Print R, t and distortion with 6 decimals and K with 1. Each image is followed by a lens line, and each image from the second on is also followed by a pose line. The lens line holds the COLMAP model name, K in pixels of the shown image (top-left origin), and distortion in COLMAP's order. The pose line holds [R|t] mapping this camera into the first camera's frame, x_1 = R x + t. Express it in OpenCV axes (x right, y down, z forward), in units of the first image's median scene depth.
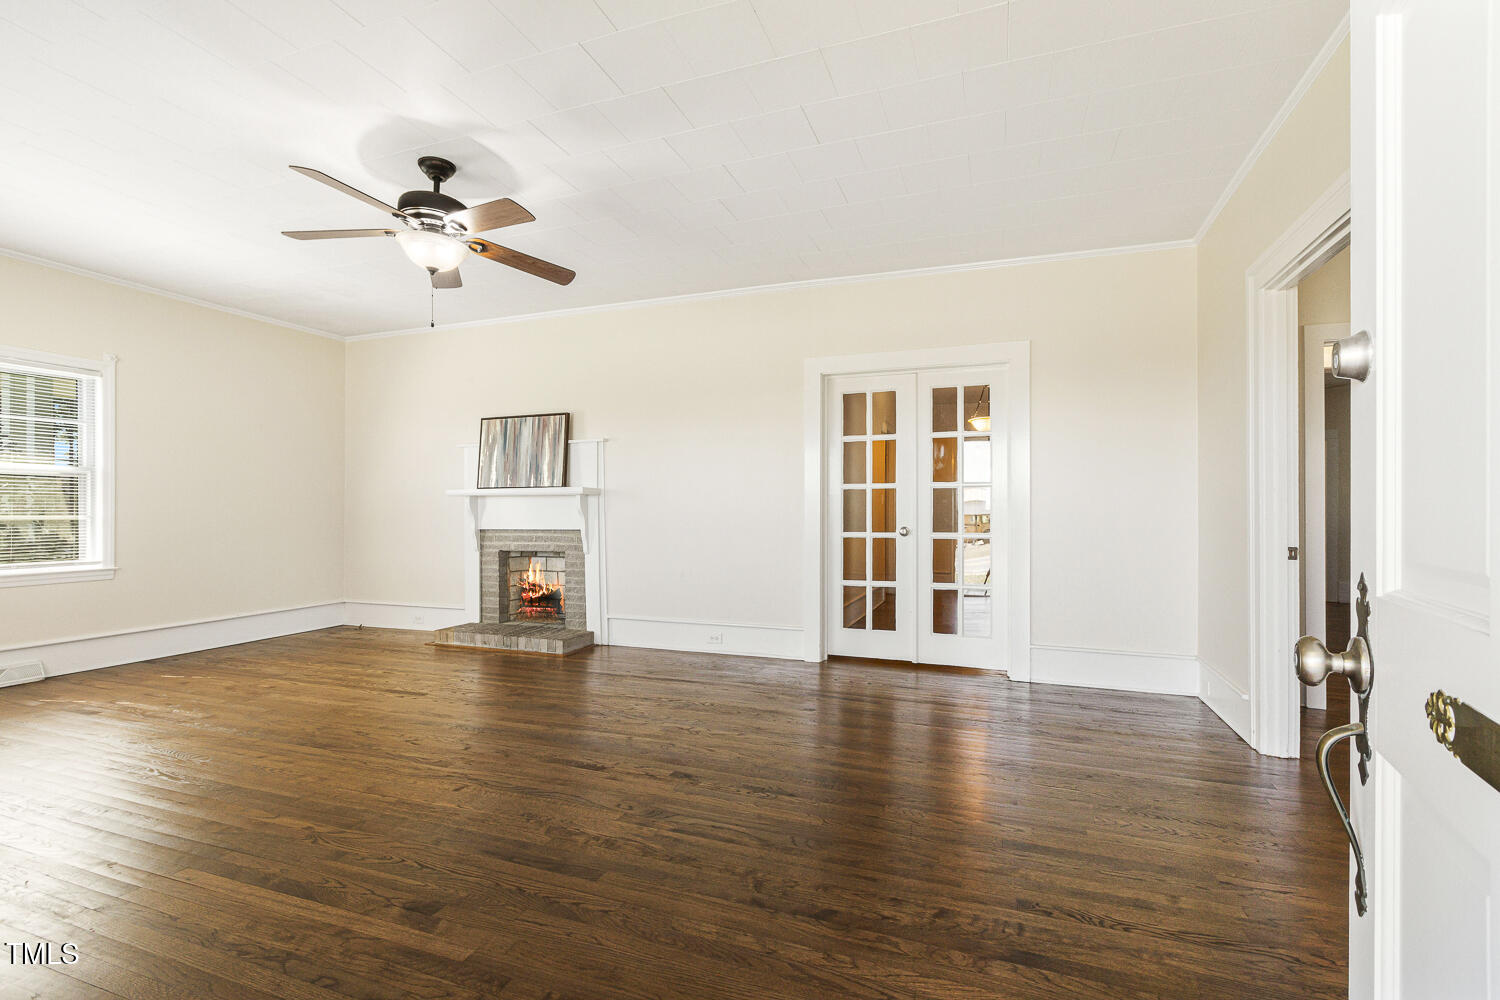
lens RADIAL K [[677.4, 0, 762.1], [0, 677.4, 498.3], [0, 0, 1]] dist [-0.000014, 0.000293]
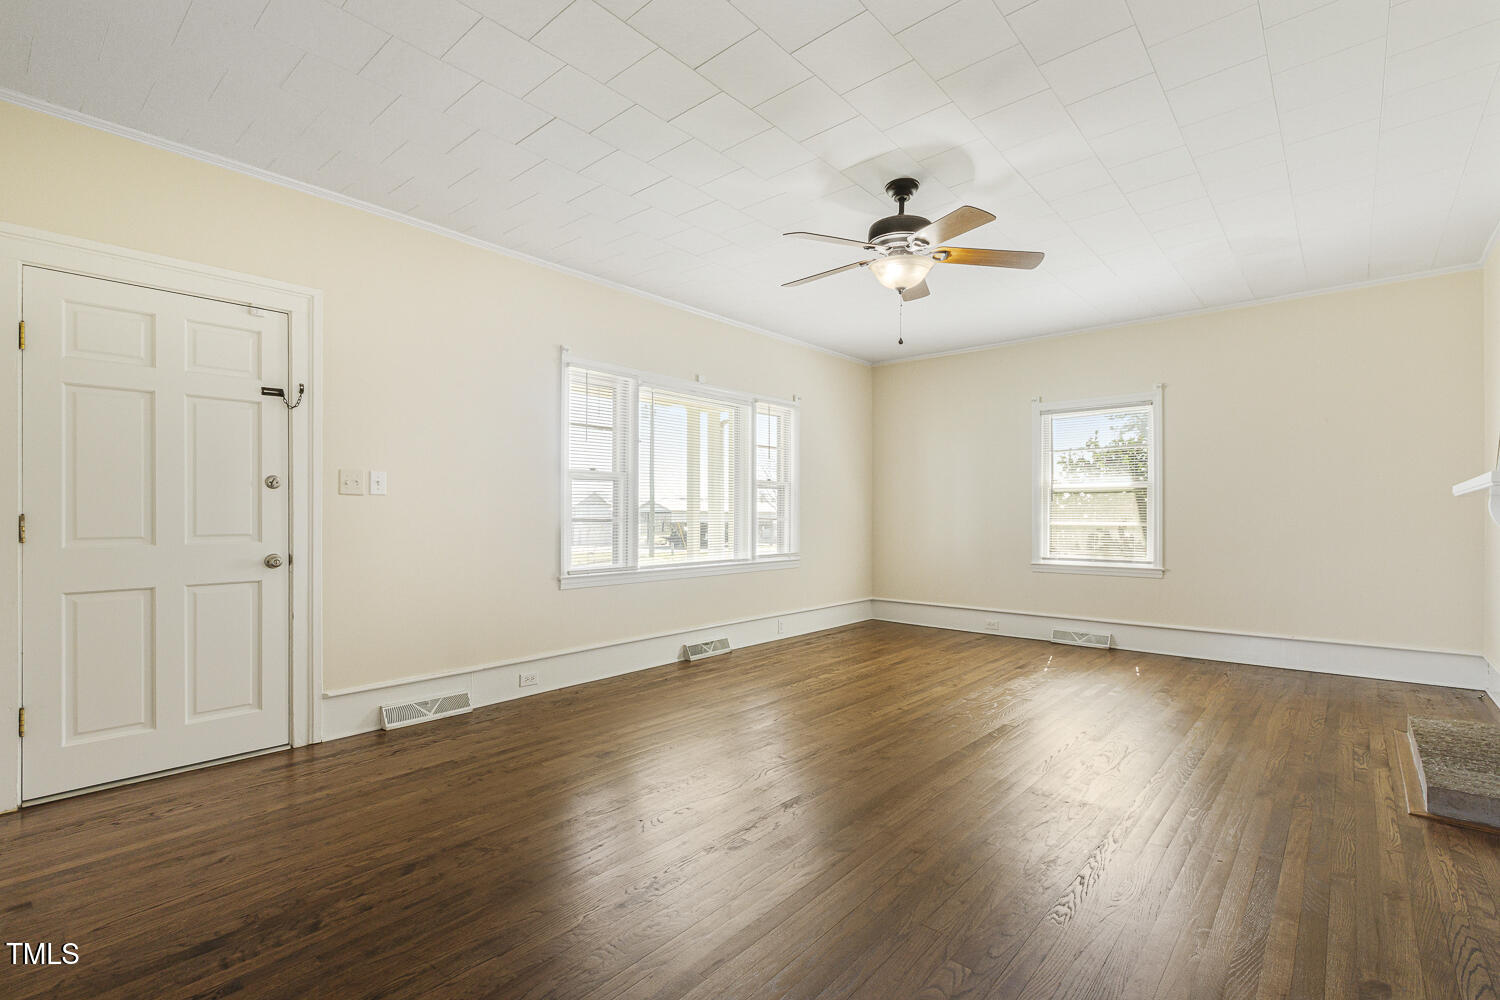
lens RADIAL K [[691.0, 0, 747.2], [0, 691.0, 502.5], [0, 0, 1]] dist [0.000509, 0.000373]
pose [[-0.368659, -0.017056, -0.929408, 0.352135], [0.016301, 0.999559, -0.024810, 0.007549], [0.929422, -0.024297, -0.368219, 0.706287]]
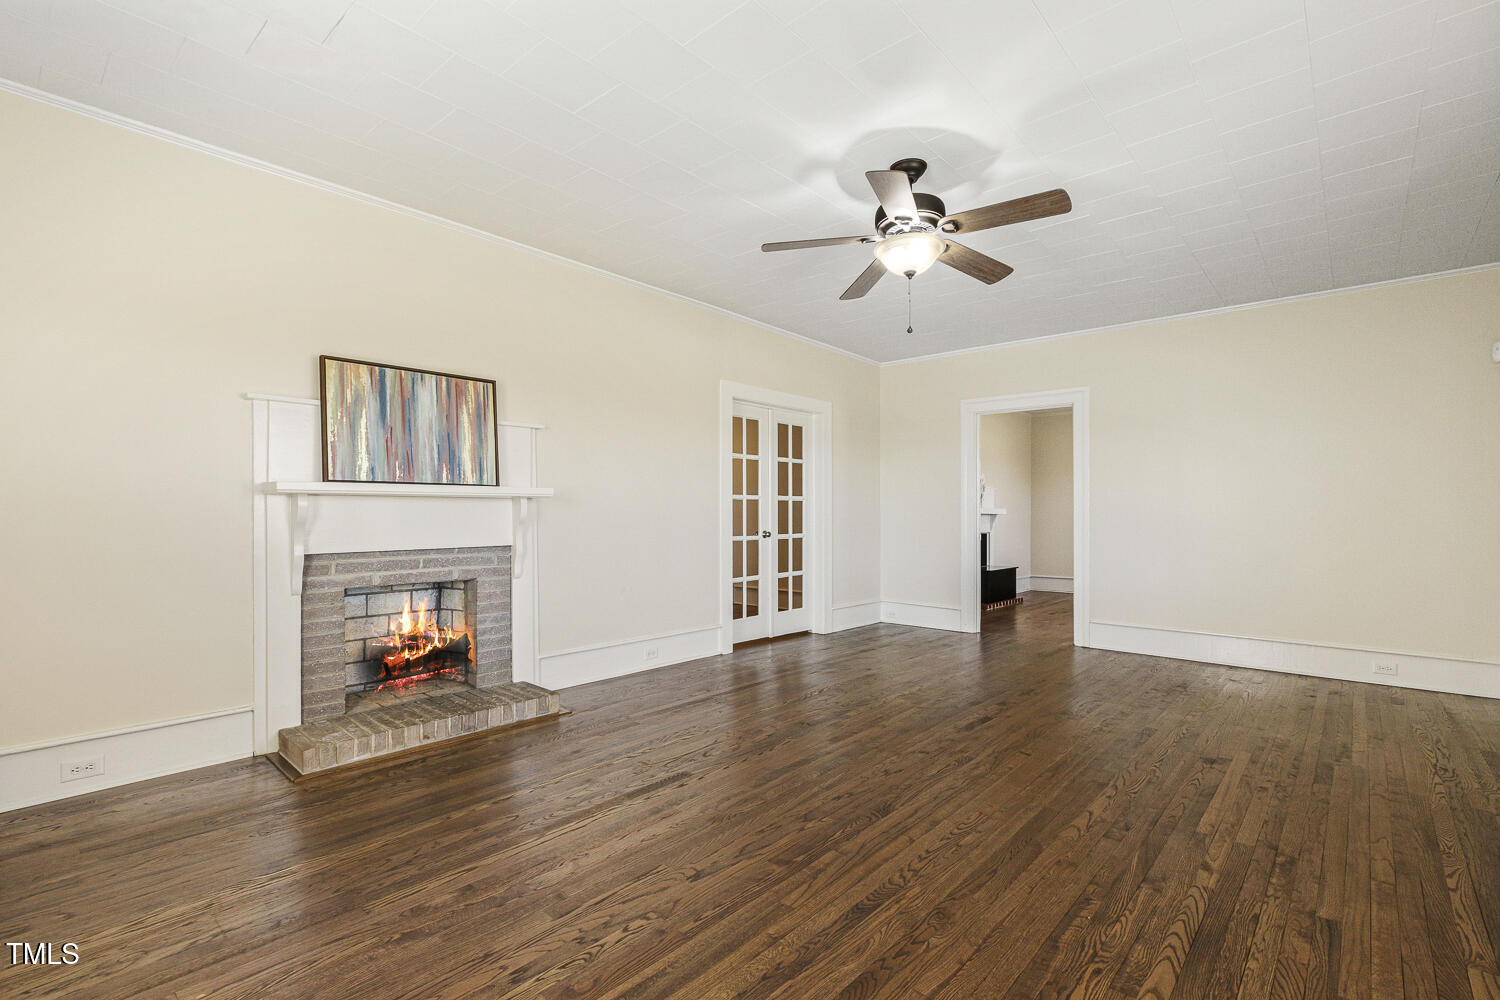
lens RADIAL K [[680.6, 0, 756.0], [0, 680.6, 493.1], [0, 0, 1]] dist [0.001012, -0.000287]
pose [[0.373235, 0.027824, 0.927320, -0.887748], [-0.019510, 0.999565, -0.022139, 0.001143], [-0.927532, -0.009829, 0.373615, 0.503429]]
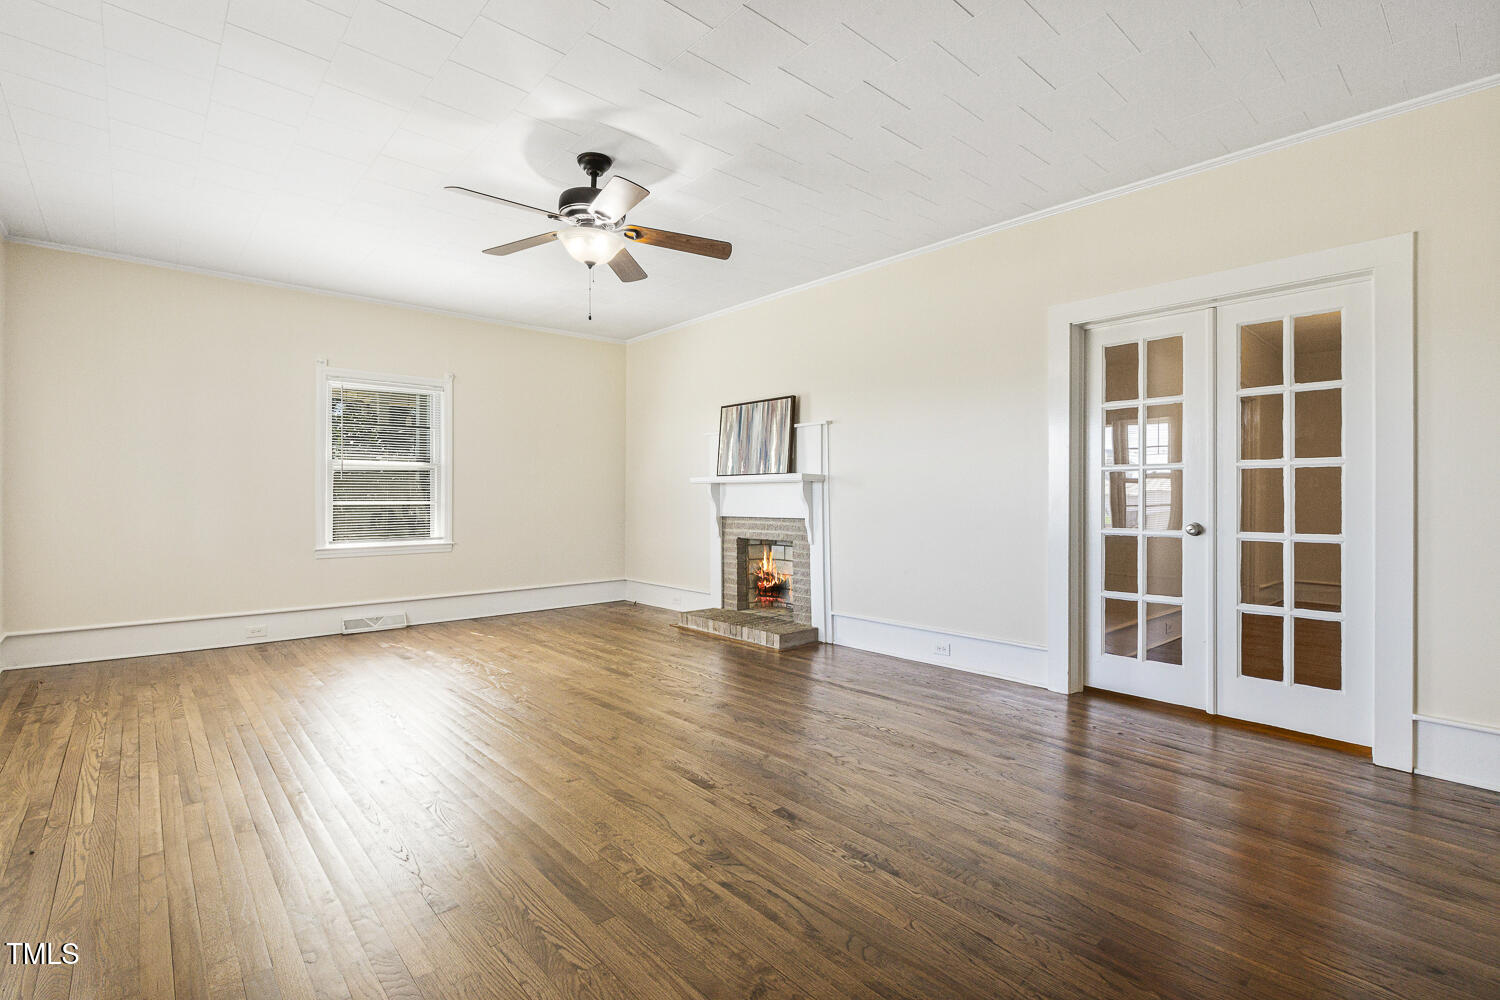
lens RADIAL K [[700.3, 0, 757.8], [0, 700.3, 483.1], [0, 0, 1]] dist [0.001039, 0.000325]
pose [[0.881160, -0.007055, -0.472766, 0.141456], [0.006740, 0.999974, -0.002360, -0.001129], [0.472771, -0.001107, 0.881185, 0.114149]]
